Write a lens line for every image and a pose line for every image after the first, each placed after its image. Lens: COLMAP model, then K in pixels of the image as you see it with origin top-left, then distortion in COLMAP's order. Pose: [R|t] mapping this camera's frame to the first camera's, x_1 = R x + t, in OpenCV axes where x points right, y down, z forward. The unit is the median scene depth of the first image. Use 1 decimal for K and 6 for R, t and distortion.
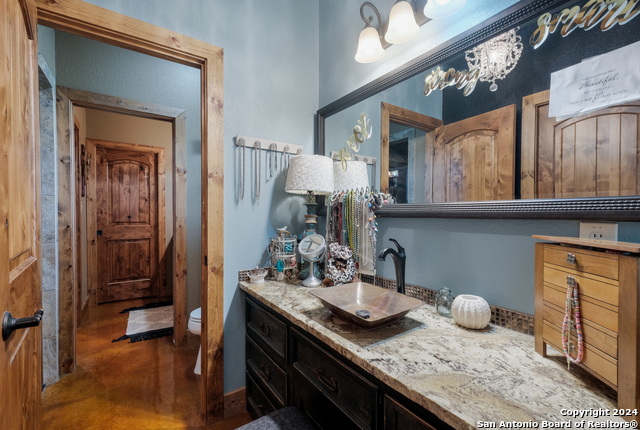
lens RADIAL K [[278.1, 0, 319.6], [0, 278.1, 215.6], [0, 0, 1]] dist [-0.000026, 0.000000]
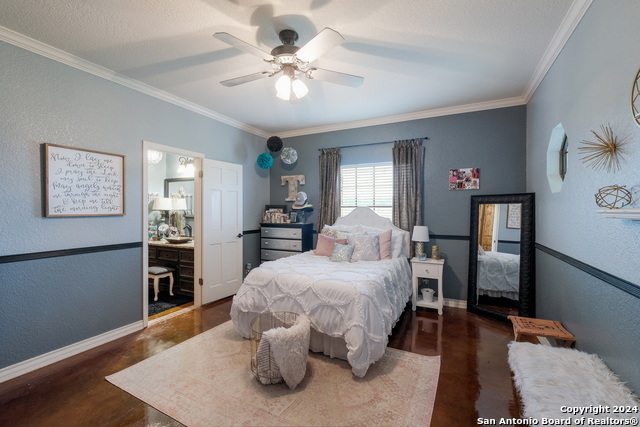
lens RADIAL K [[273.6, 0, 318.5], [0, 273.6, 213.8], [0, 0, 1]] dist [-0.001244, -0.000043]
pose [[0.882503, -0.003422, 0.470294, 0.058628], [0.004077, 0.999992, -0.000374, -0.036036], [-0.470289, 0.002247, 0.882510, -2.310755]]
